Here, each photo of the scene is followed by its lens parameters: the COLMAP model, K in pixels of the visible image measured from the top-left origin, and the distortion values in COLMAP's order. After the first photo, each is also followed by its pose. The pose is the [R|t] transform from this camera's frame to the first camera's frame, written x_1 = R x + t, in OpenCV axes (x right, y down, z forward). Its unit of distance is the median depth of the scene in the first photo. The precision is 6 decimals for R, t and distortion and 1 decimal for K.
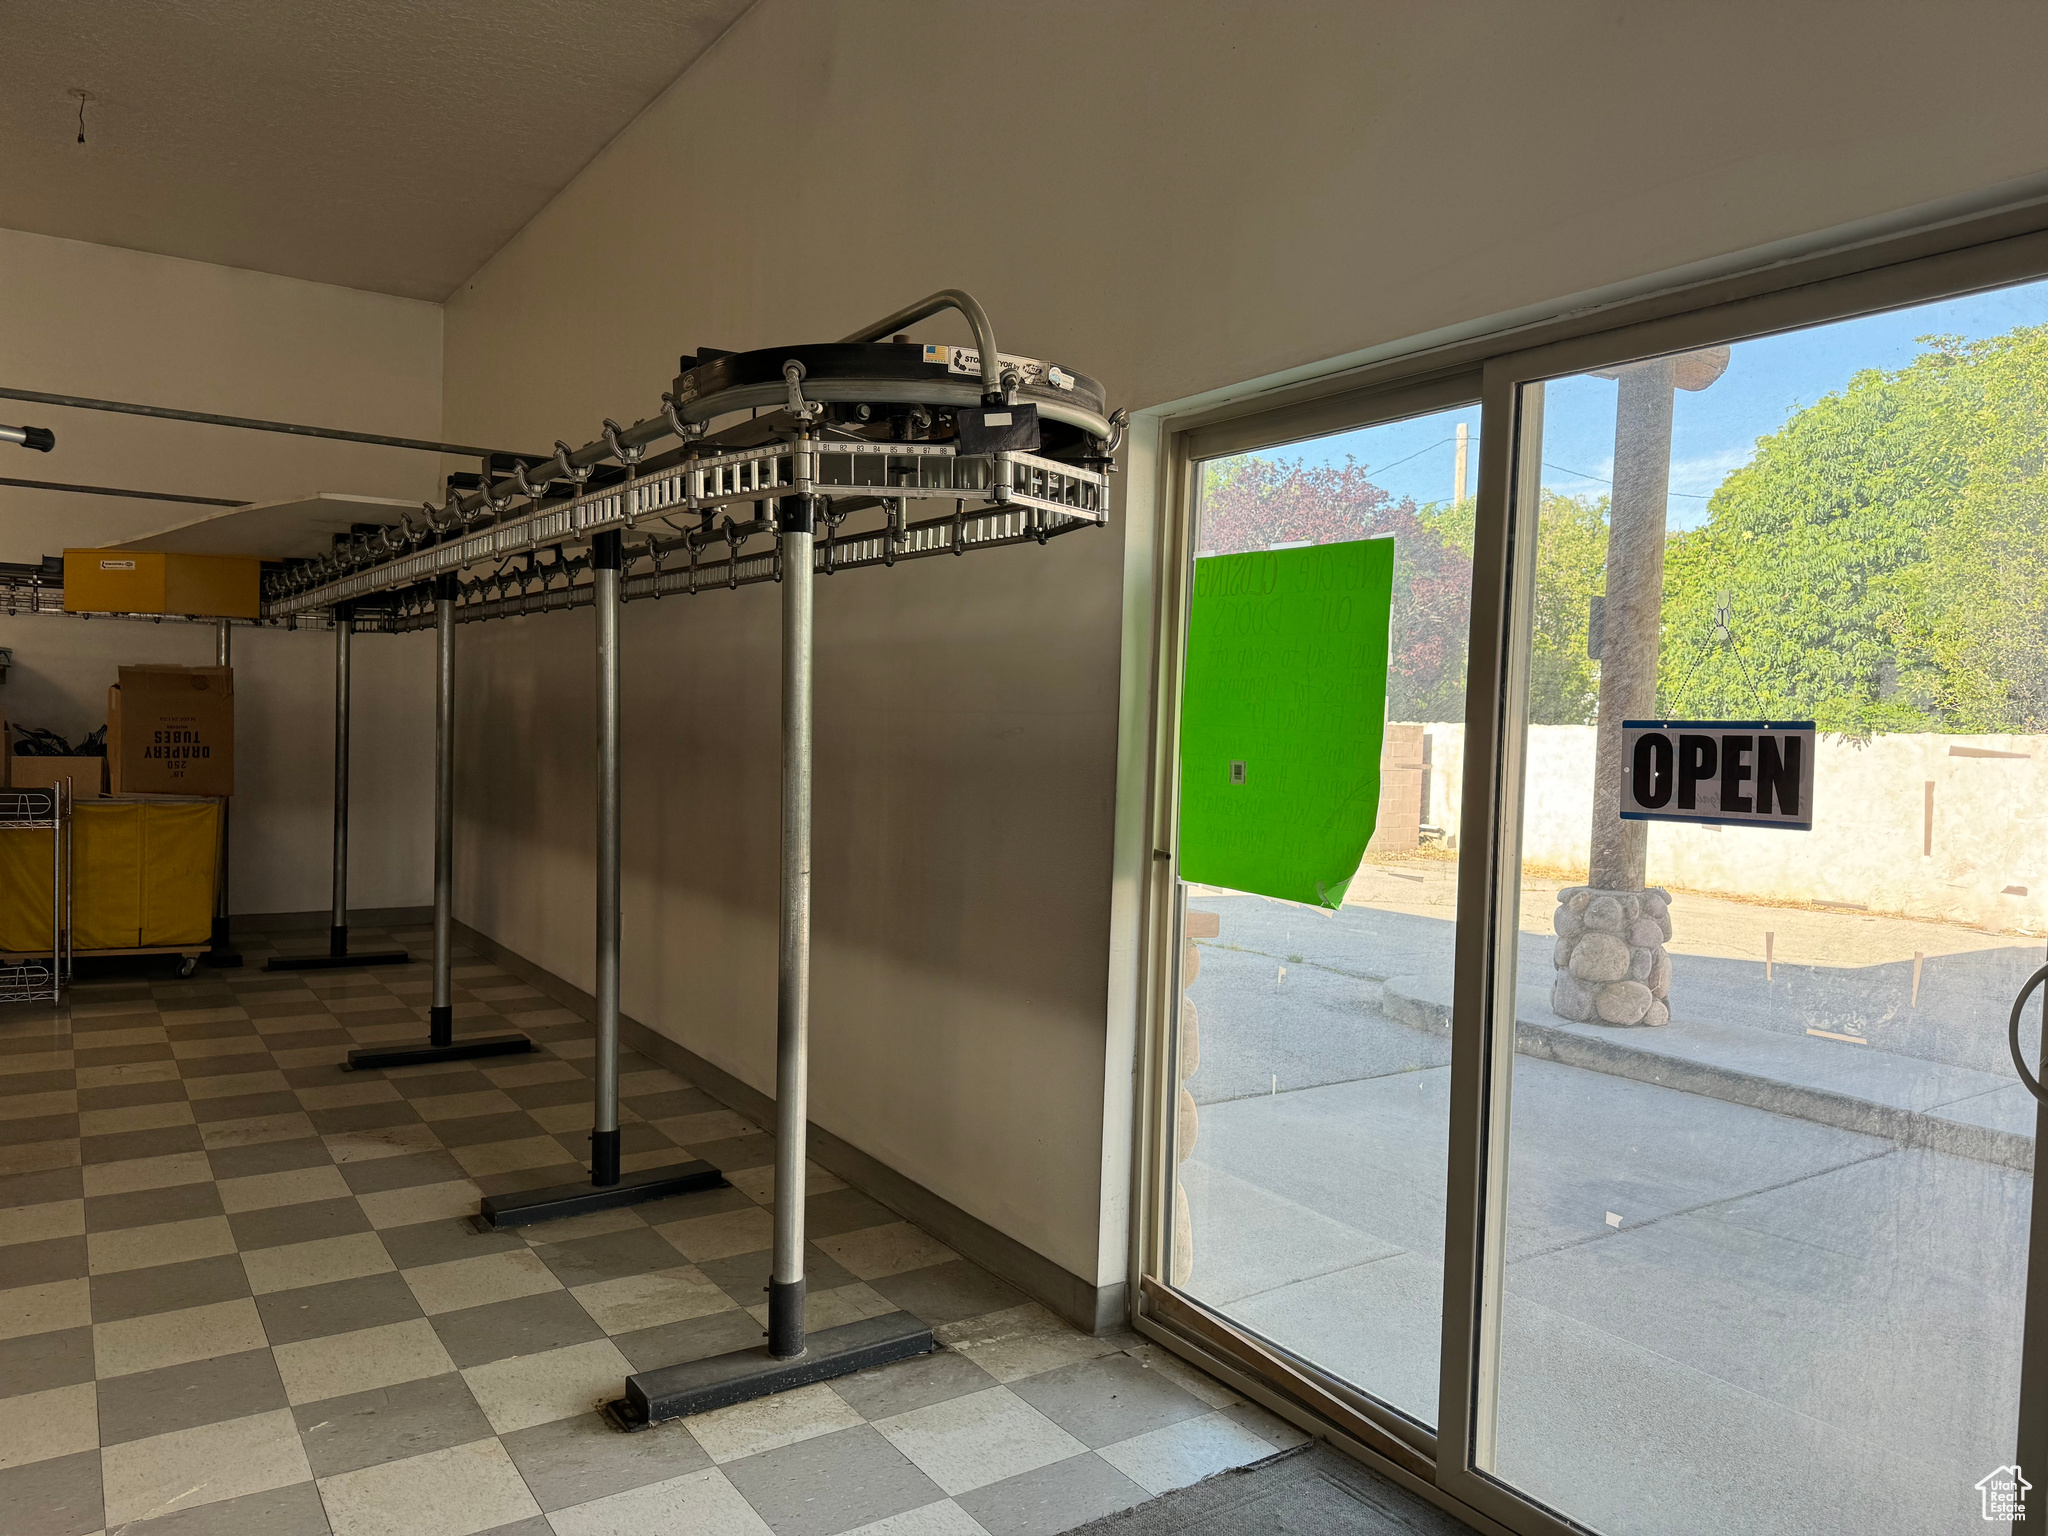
lens RADIAL K [[1441.1, 0, 1024.0], [0, 1441.1, 768.0], [0, 0, 1]] dist [0.003217, -0.003153]
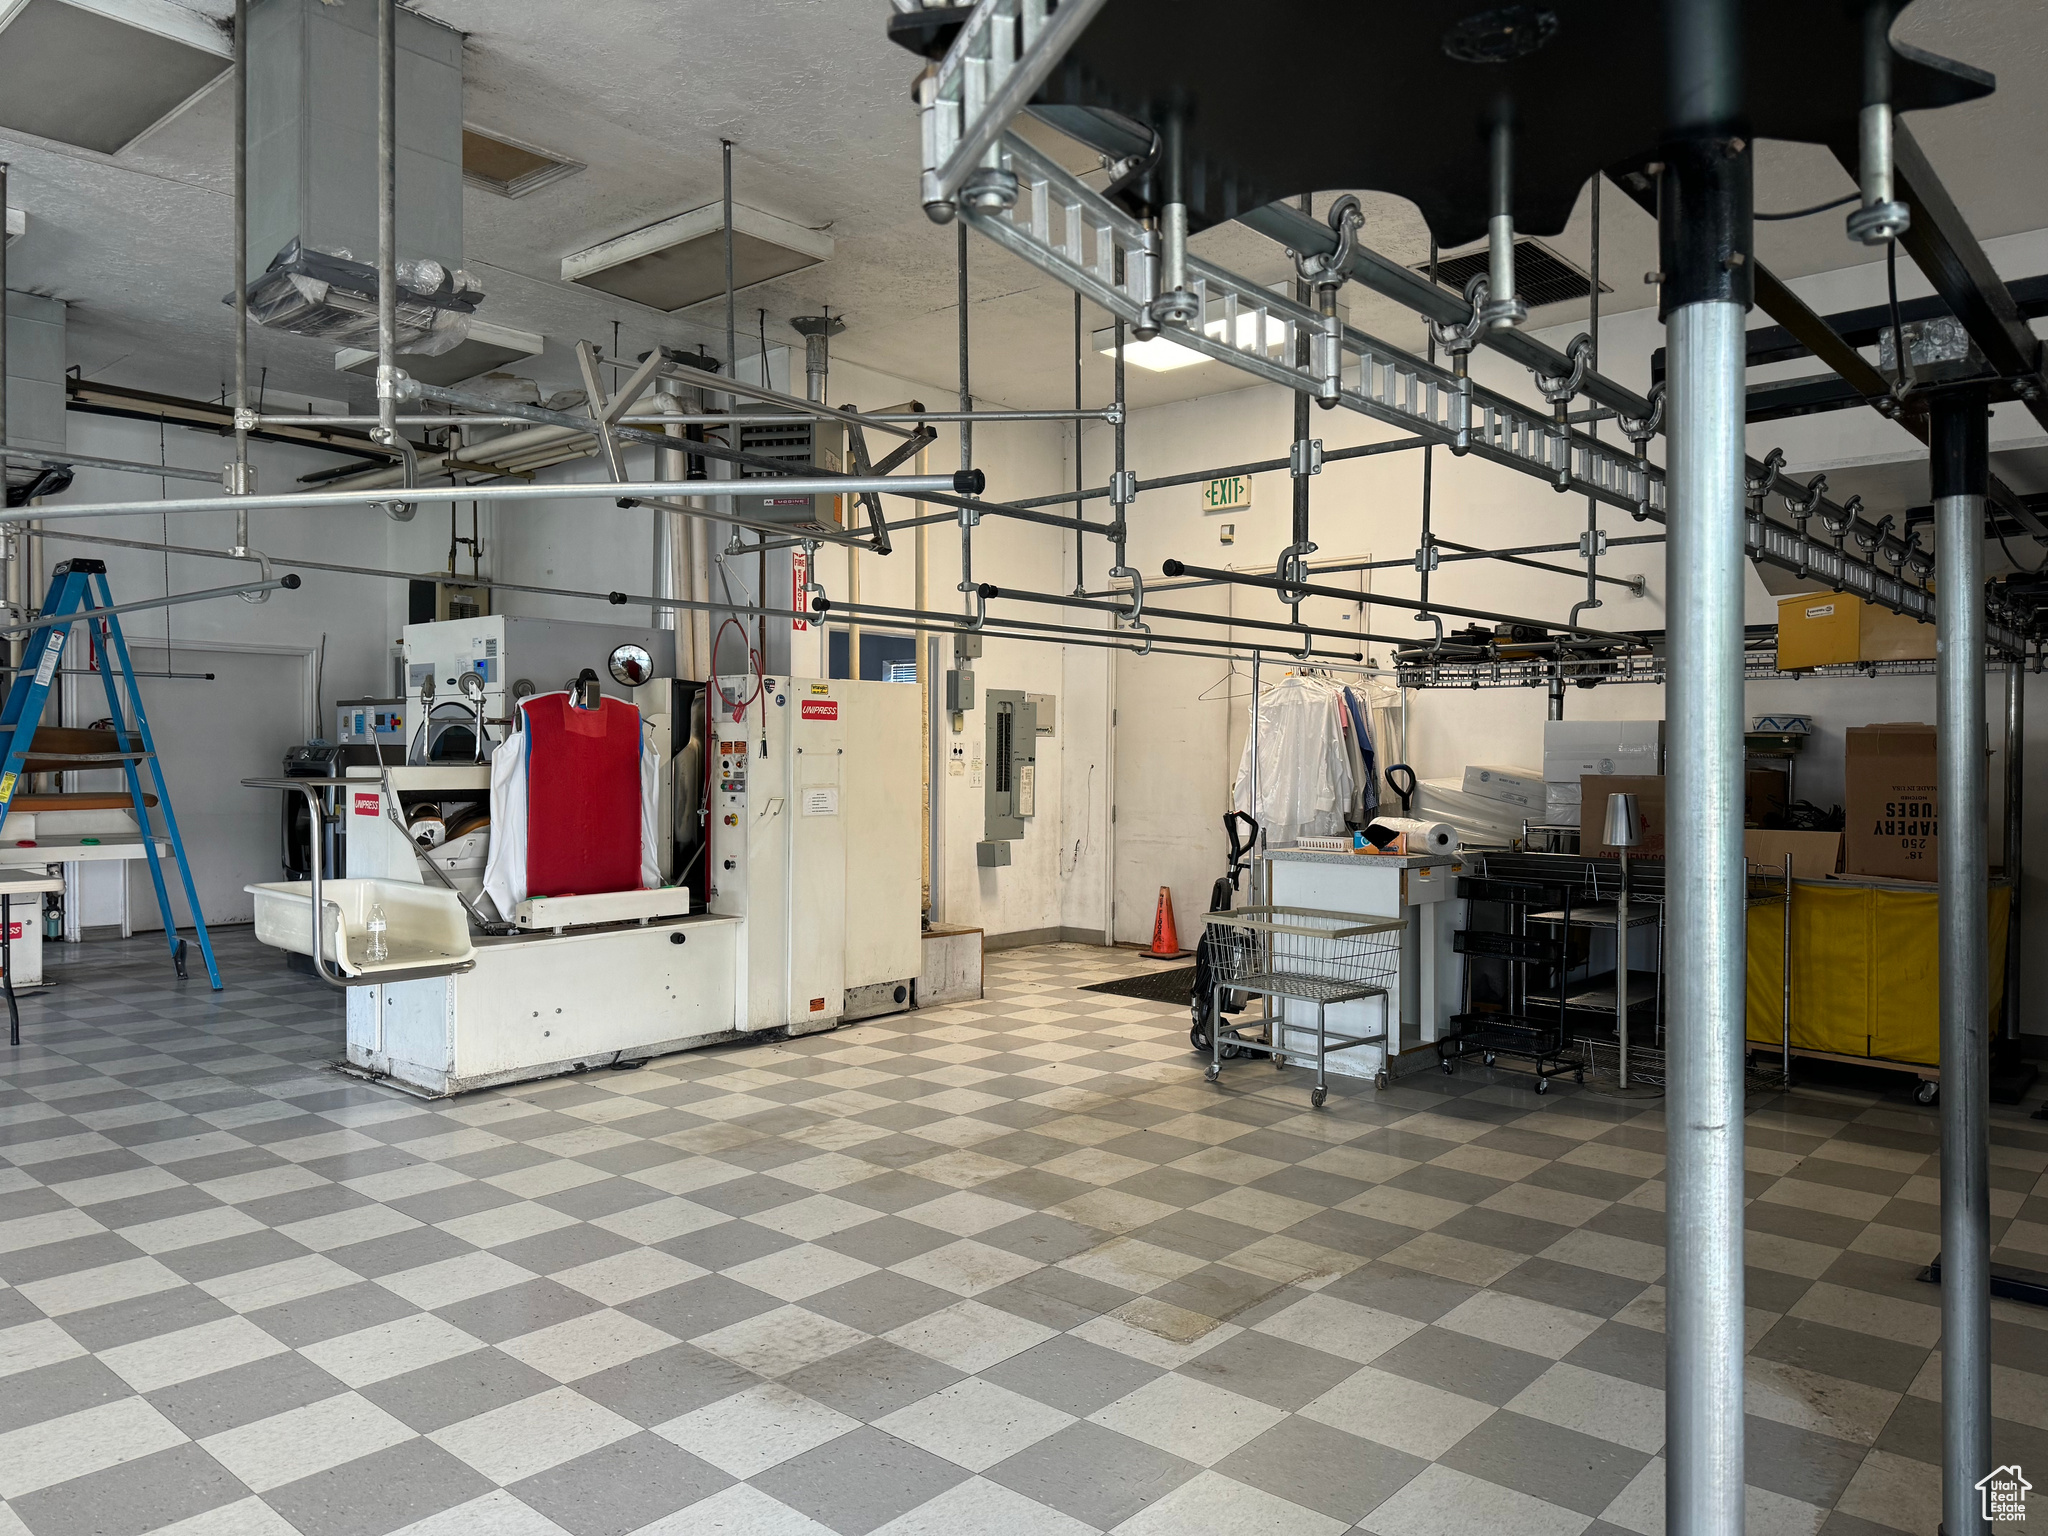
lens RADIAL K [[1441.1, 0, 1024.0], [0, 1441.1, 768.0], [0, 0, 1]] dist [0.003217, -0.003153]
pose [[0.255955, -0.024791, -0.966371, 0.083767], [-0.028860, 0.999030, -0.033273, -0.003328], [0.966258, 0.036406, 0.254991, 0.299118]]
